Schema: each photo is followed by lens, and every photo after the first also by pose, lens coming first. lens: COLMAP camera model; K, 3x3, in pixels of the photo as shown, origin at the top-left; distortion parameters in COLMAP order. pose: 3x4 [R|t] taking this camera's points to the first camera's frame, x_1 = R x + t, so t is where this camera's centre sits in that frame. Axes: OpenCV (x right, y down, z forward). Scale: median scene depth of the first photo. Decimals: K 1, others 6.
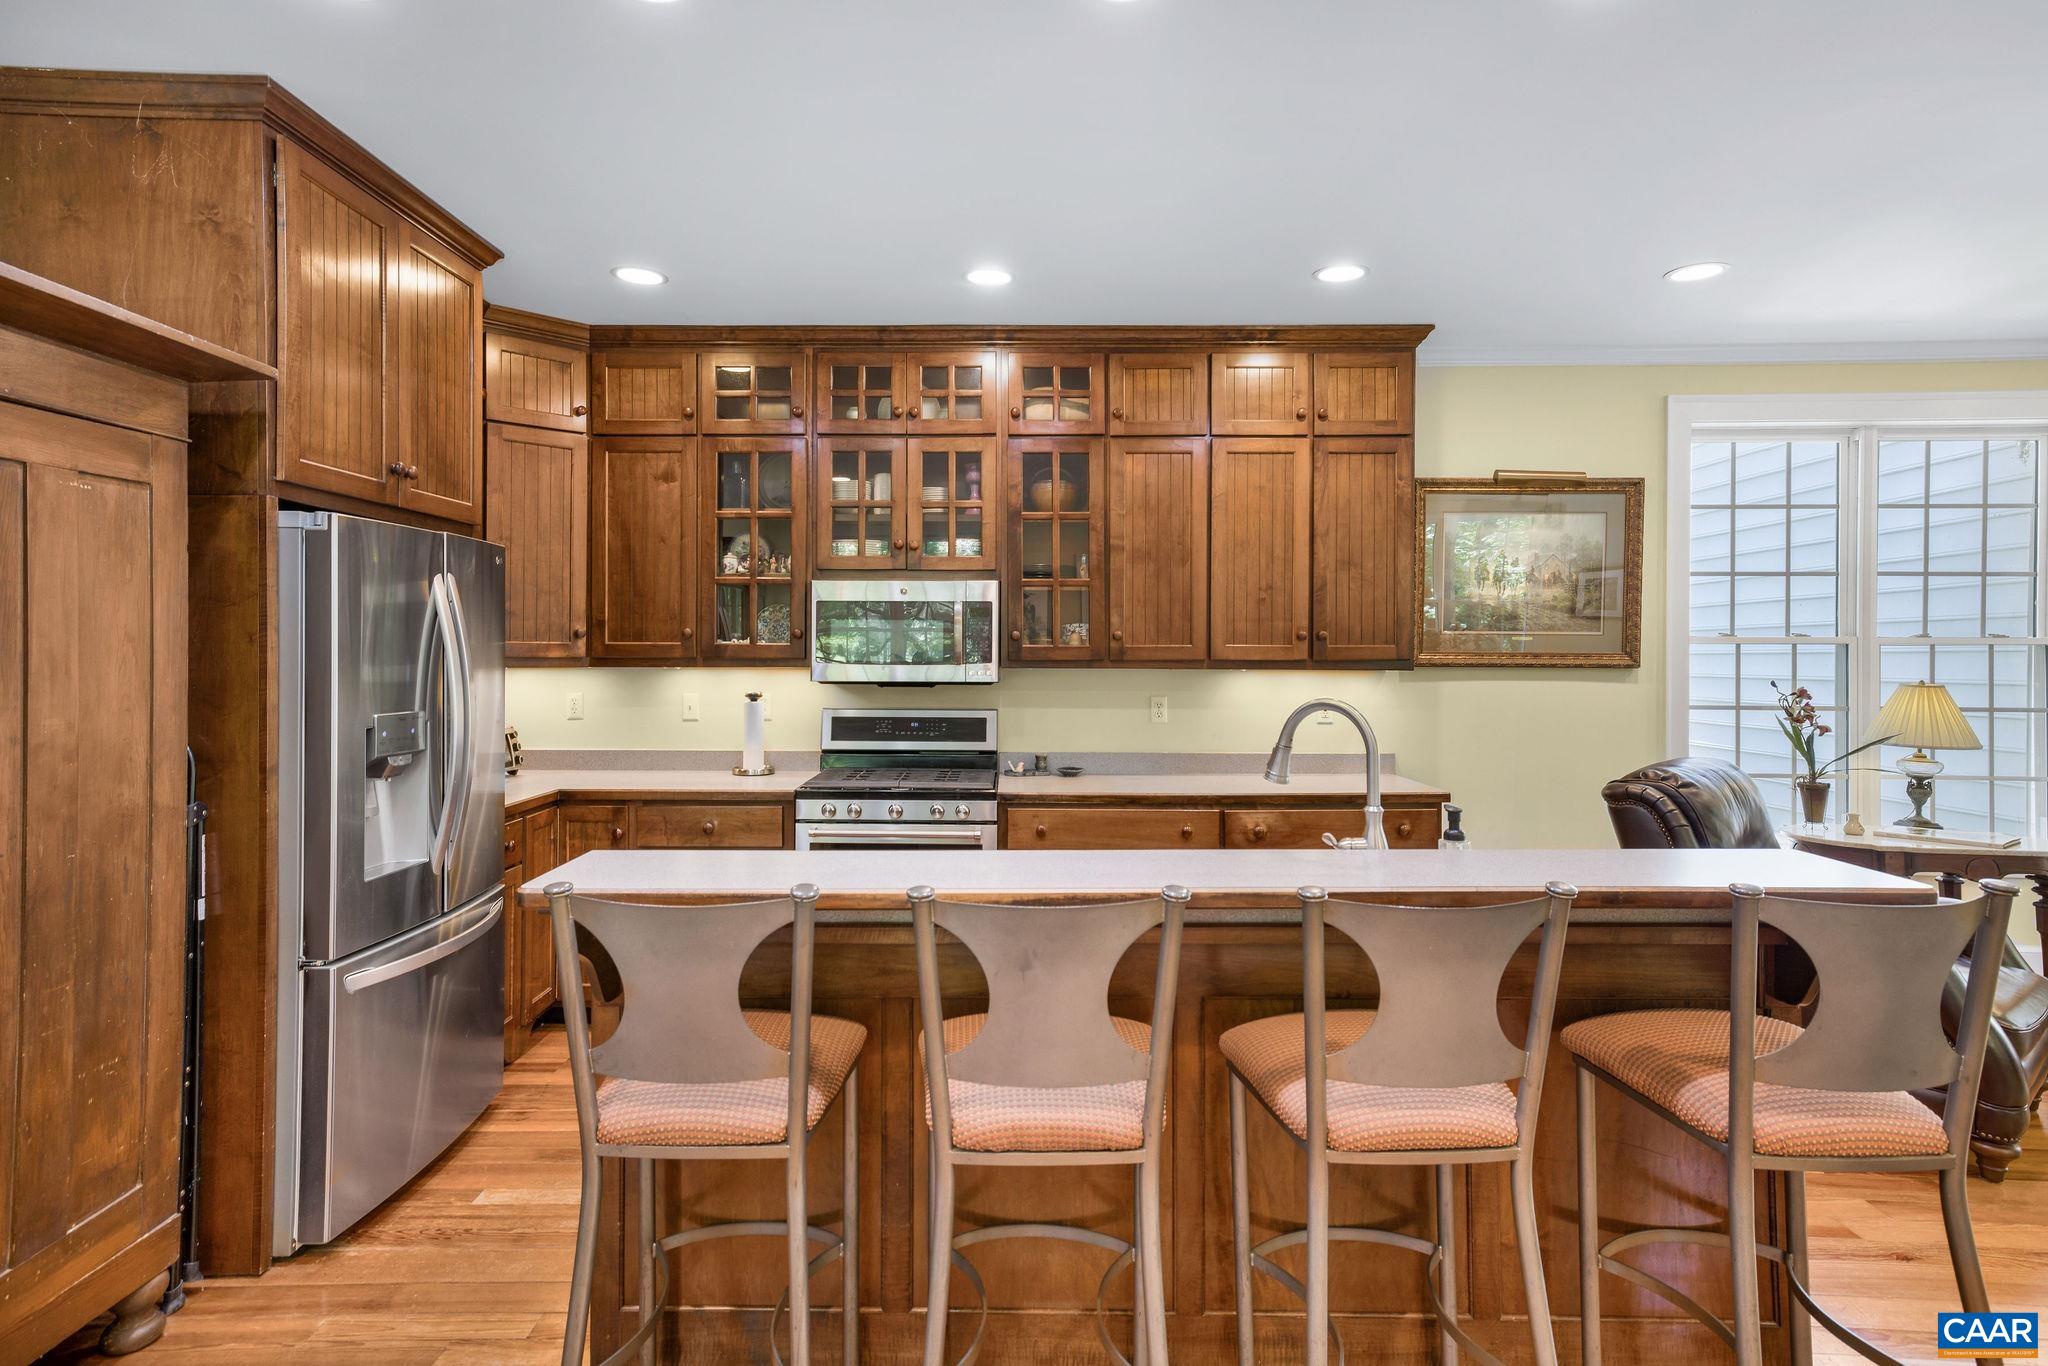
lens RADIAL K [[1077.9, 0, 1014.5], [0, 1077.9, 646.3], [0, 0, 1]] dist [-0.003464, -0.000626]
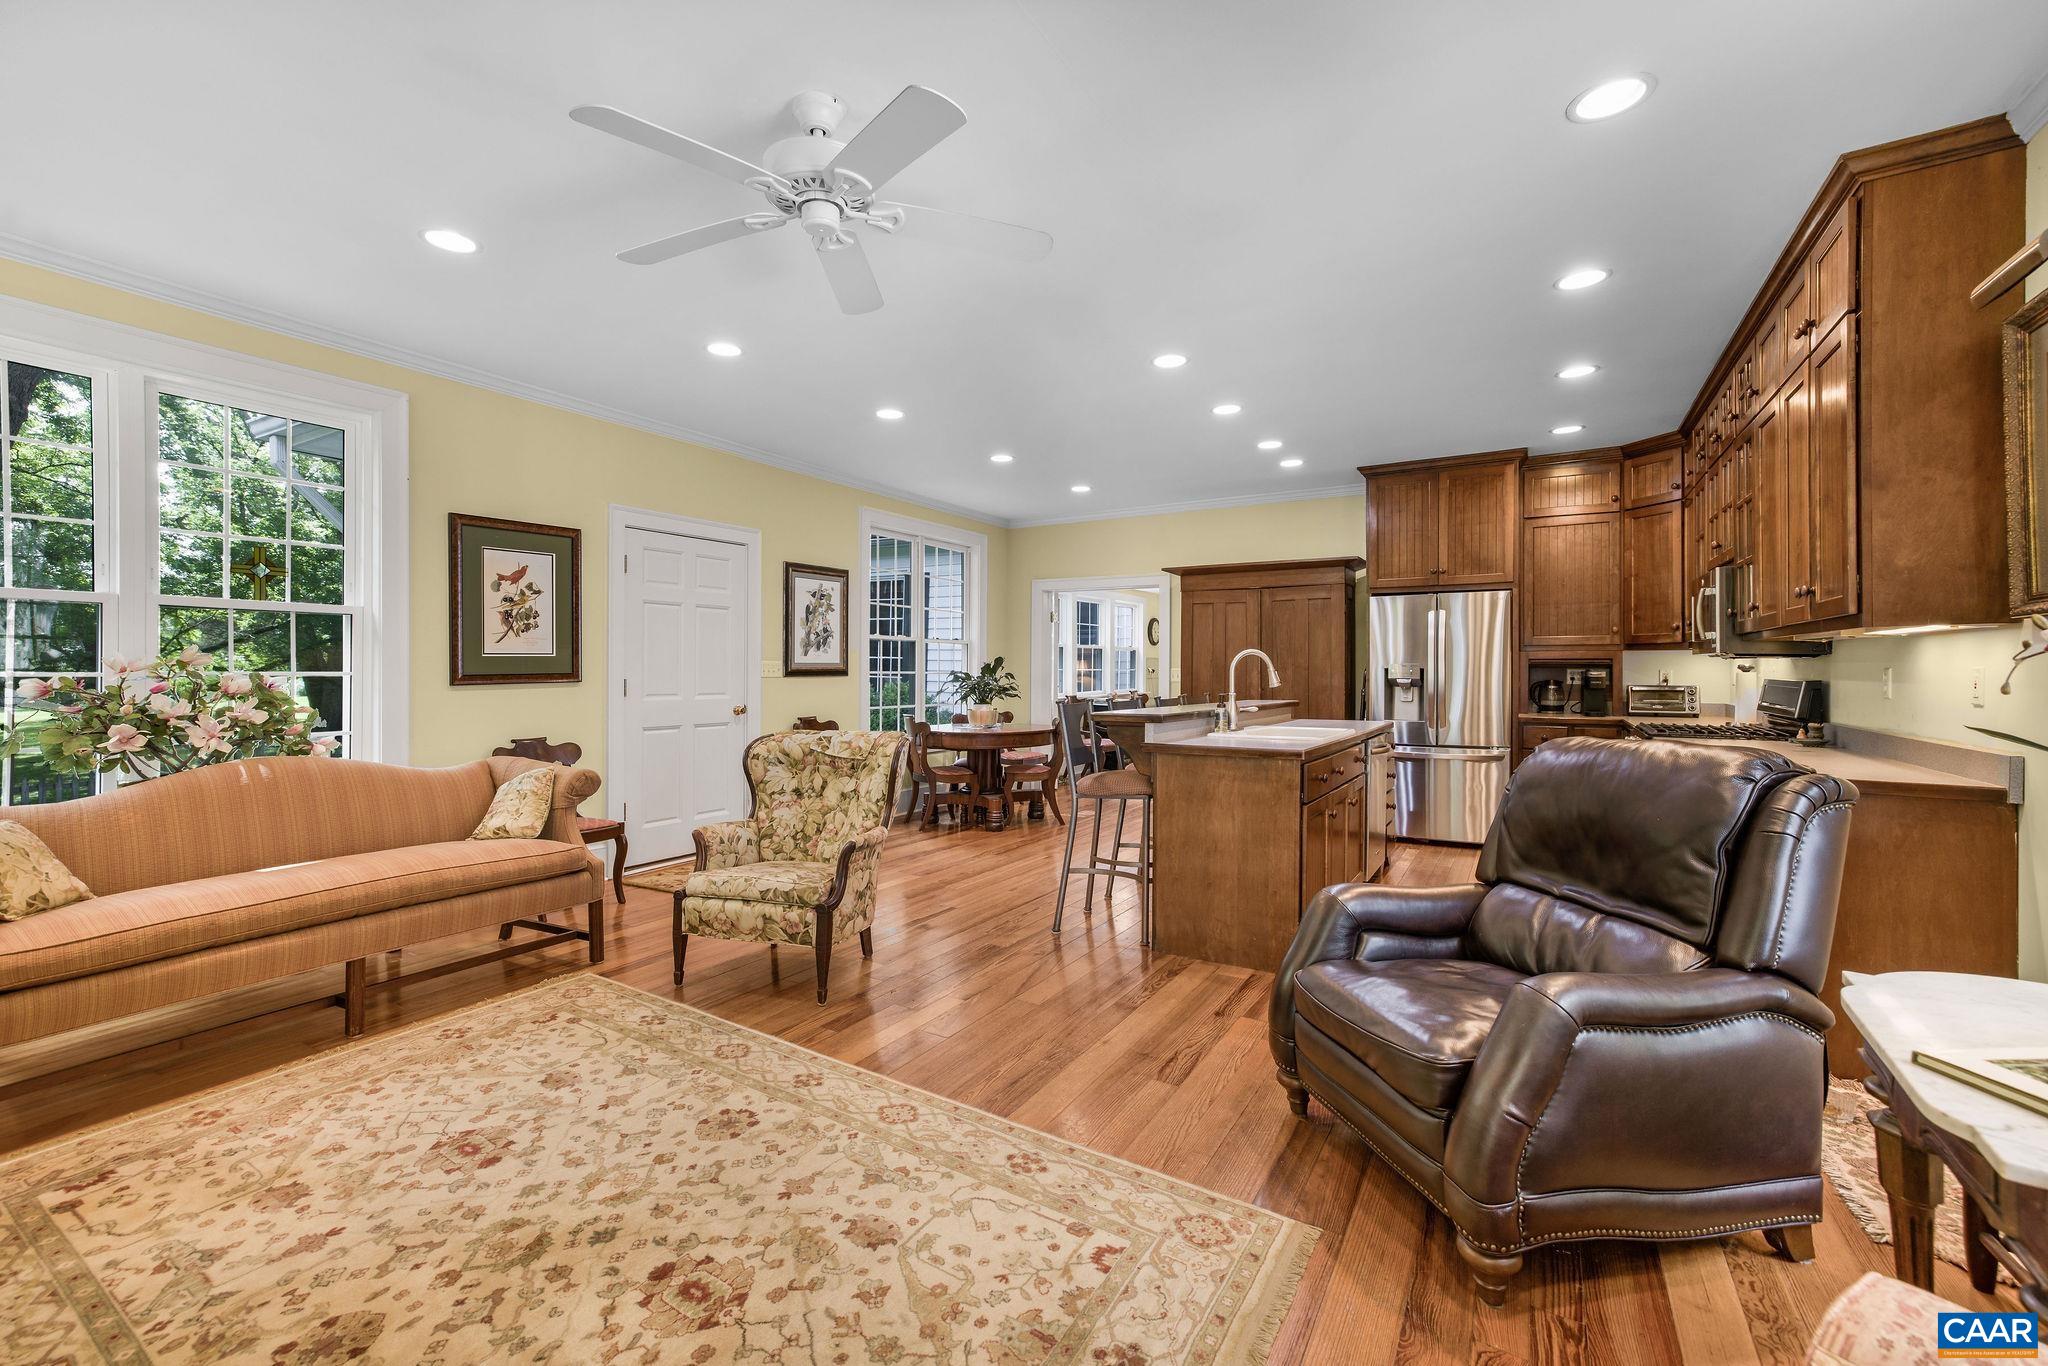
lens RADIAL K [[884.5, 0, 1033.6], [0, 884.5, 669.5], [0, 0, 1]] dist [0.014591, -0.000913]
pose [[-0.492766, -0.002651, -0.870158, 1.183233], [0.001389, 0.999992, -0.003833, 0.053112], [0.870160, -0.003097, -0.492759, 0.816349]]
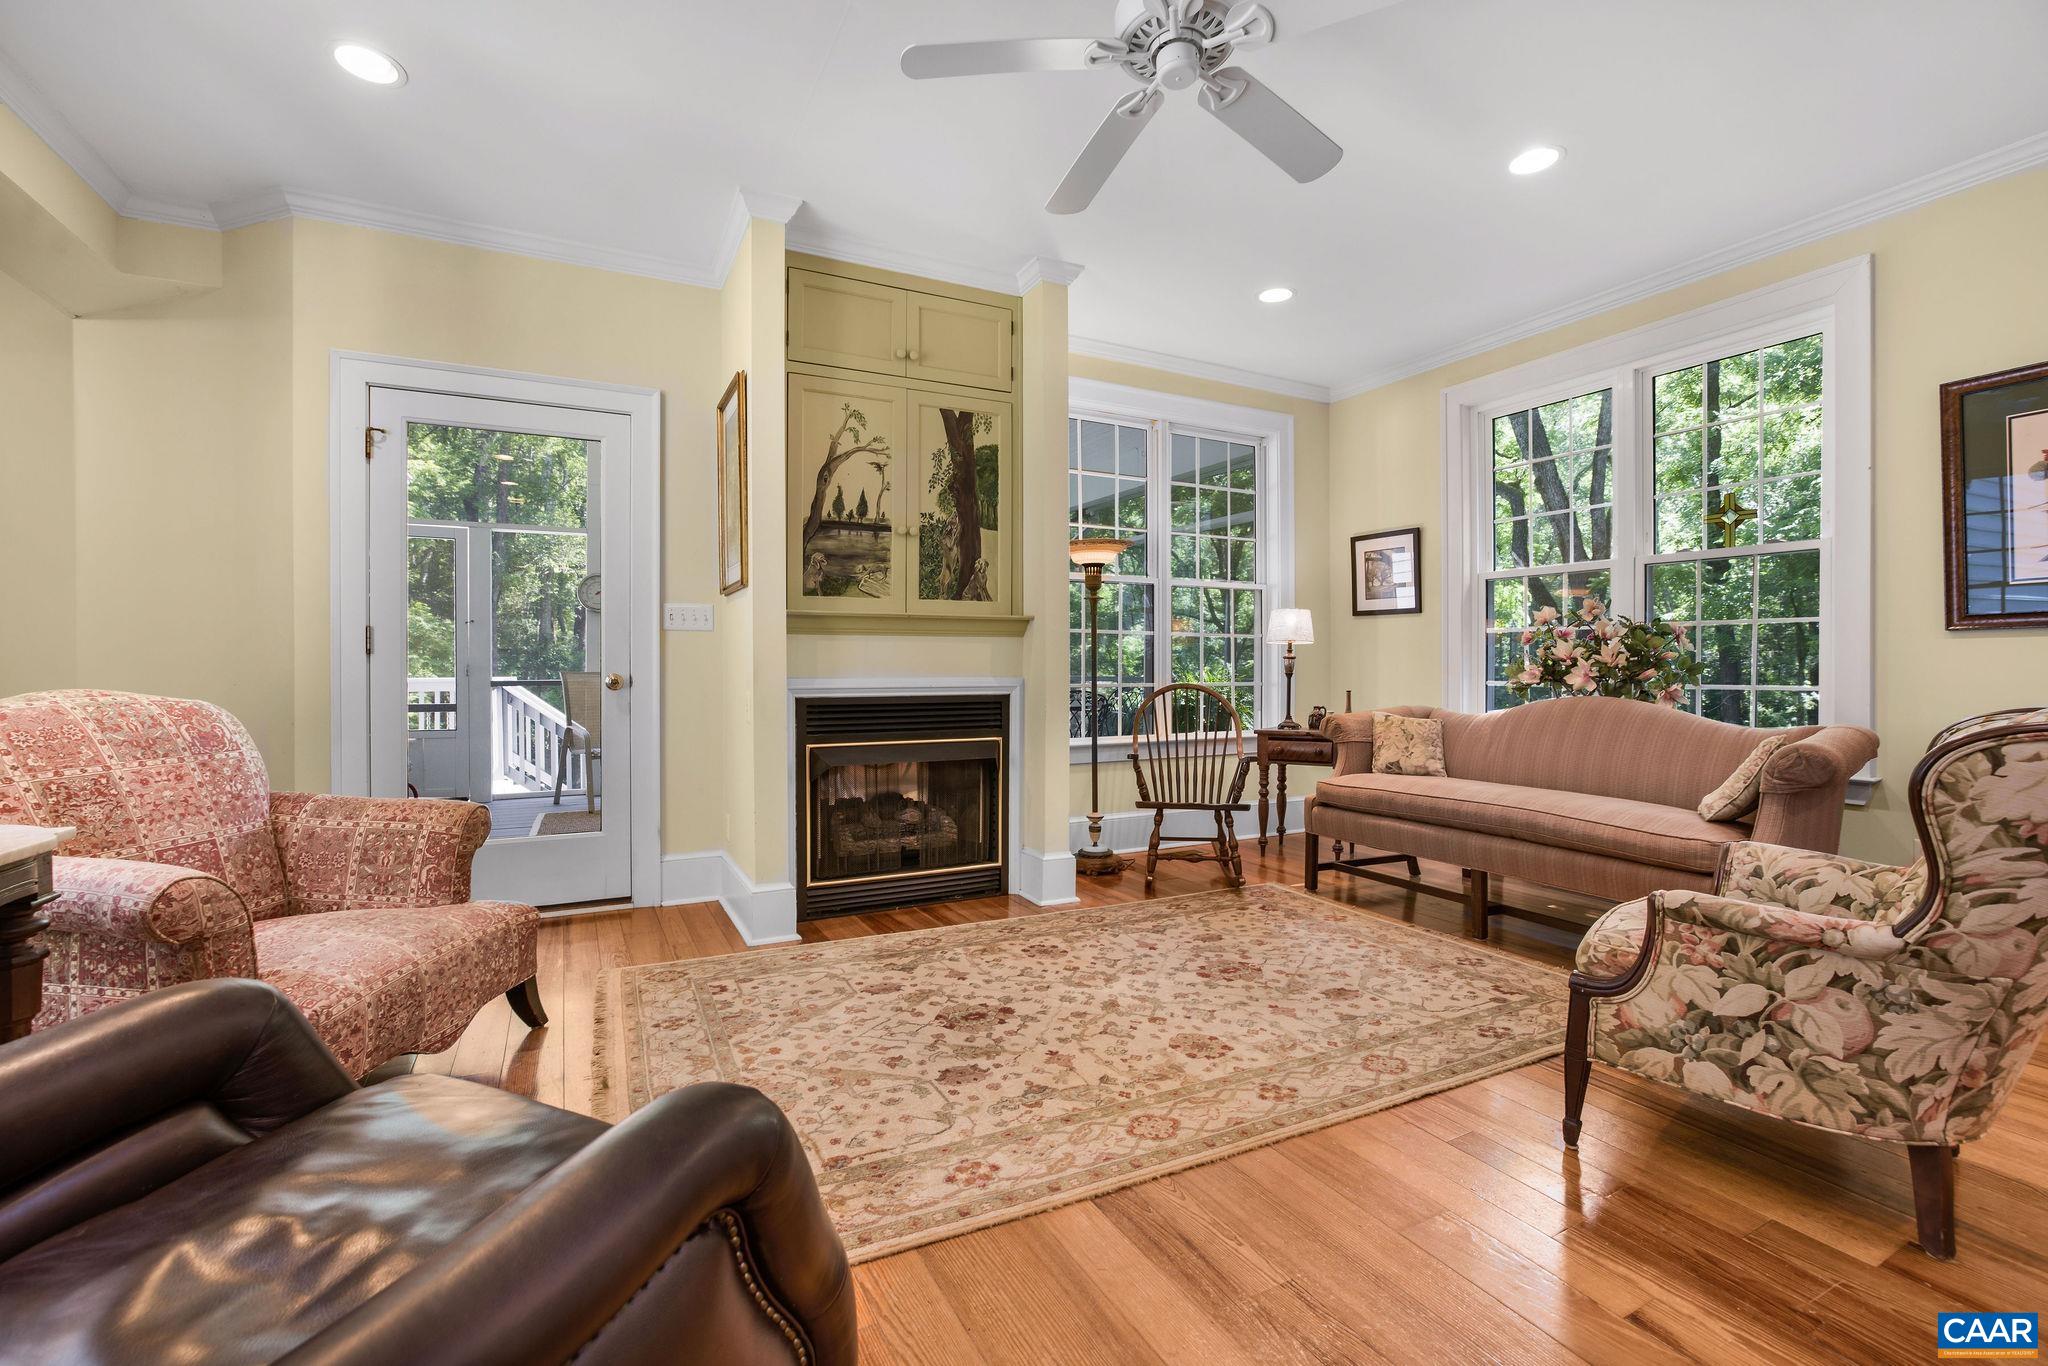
lens RADIAL K [[884.5, 0, 1011.3], [0, 884.5, 661.1], [0, 0, 1]] dist [0.014591, -0.000913]
pose [[-0.468537, 0.000842, 0.883443, 0.401545], [-0.009404, 0.999938, -0.005941, 0.098142], [-0.883394, -0.011092, -0.468501, 0.743041]]
